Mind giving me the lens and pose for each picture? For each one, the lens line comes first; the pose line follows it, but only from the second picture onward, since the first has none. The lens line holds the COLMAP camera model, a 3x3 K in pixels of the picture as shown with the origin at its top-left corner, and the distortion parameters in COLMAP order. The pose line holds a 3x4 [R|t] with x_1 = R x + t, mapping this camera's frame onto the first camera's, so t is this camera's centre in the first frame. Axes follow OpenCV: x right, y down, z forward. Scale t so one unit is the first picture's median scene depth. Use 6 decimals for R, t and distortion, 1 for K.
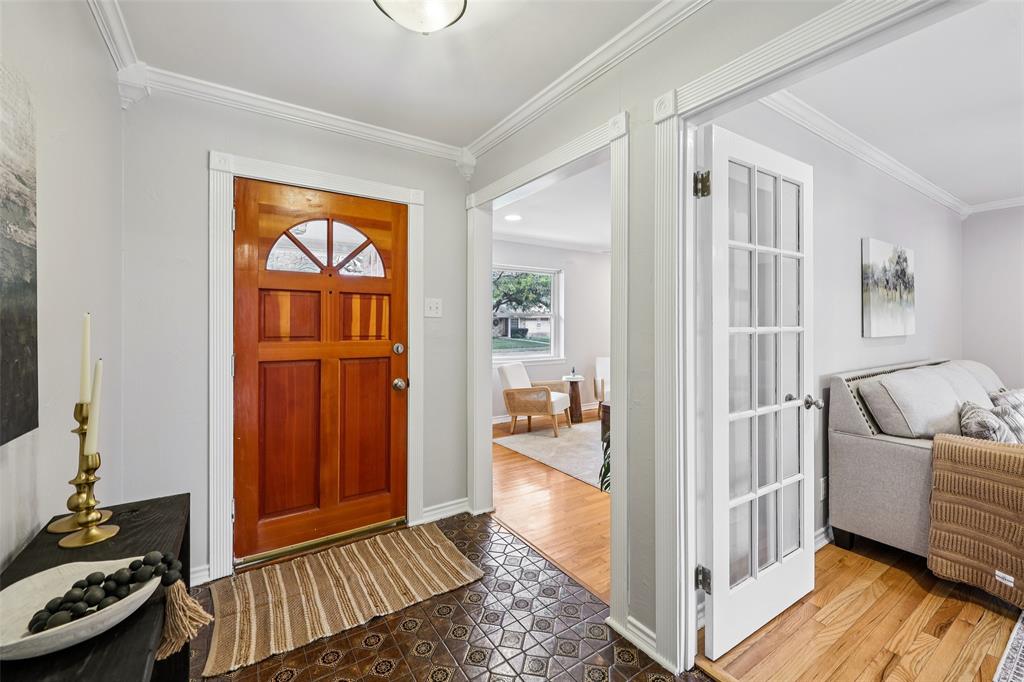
lens RADIAL K [[417.8, 0, 512.7], [0, 417.8, 323.5], [0, 0, 1]] dist [0.001572, -0.000330]
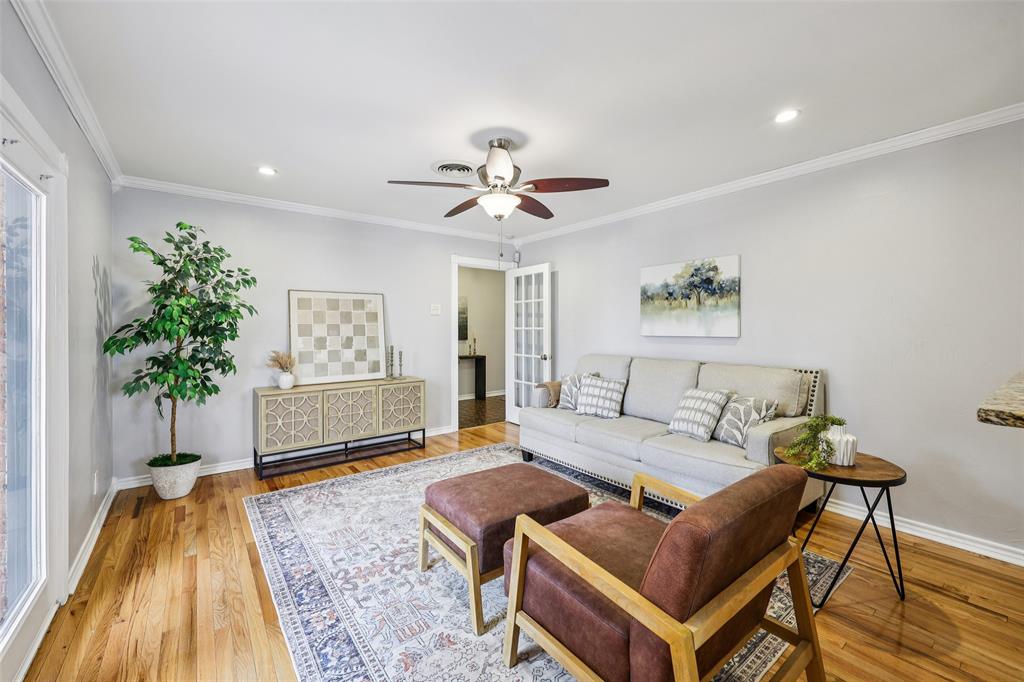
lens RADIAL K [[417.8, 0, 522.3], [0, 417.8, 328.8], [0, 0, 1]] dist [0.001572, -0.000330]
pose [[0.072690, 0.013083, -0.997269, 2.180847], [0.005921, 0.999891, 0.013549, -0.012344], [0.997337, -0.006890, 0.072604, 0.453847]]
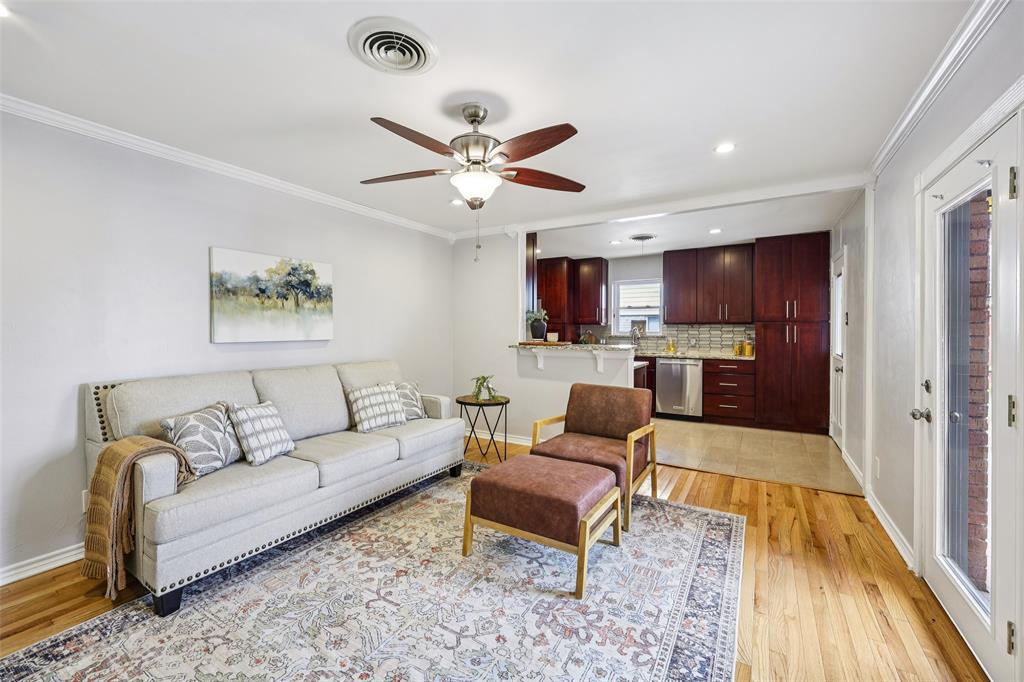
lens RADIAL K [[417.8, 0, 509.6], [0, 417.8, 332.9], [0, 0, 1]] dist [0.001572, -0.000330]
pose [[0.907201, 0.001603, 0.420694, 1.029750], [-0.004761, 0.999968, 0.006455, -0.001543], [-0.420670, -0.007859, 0.907180, -0.239552]]
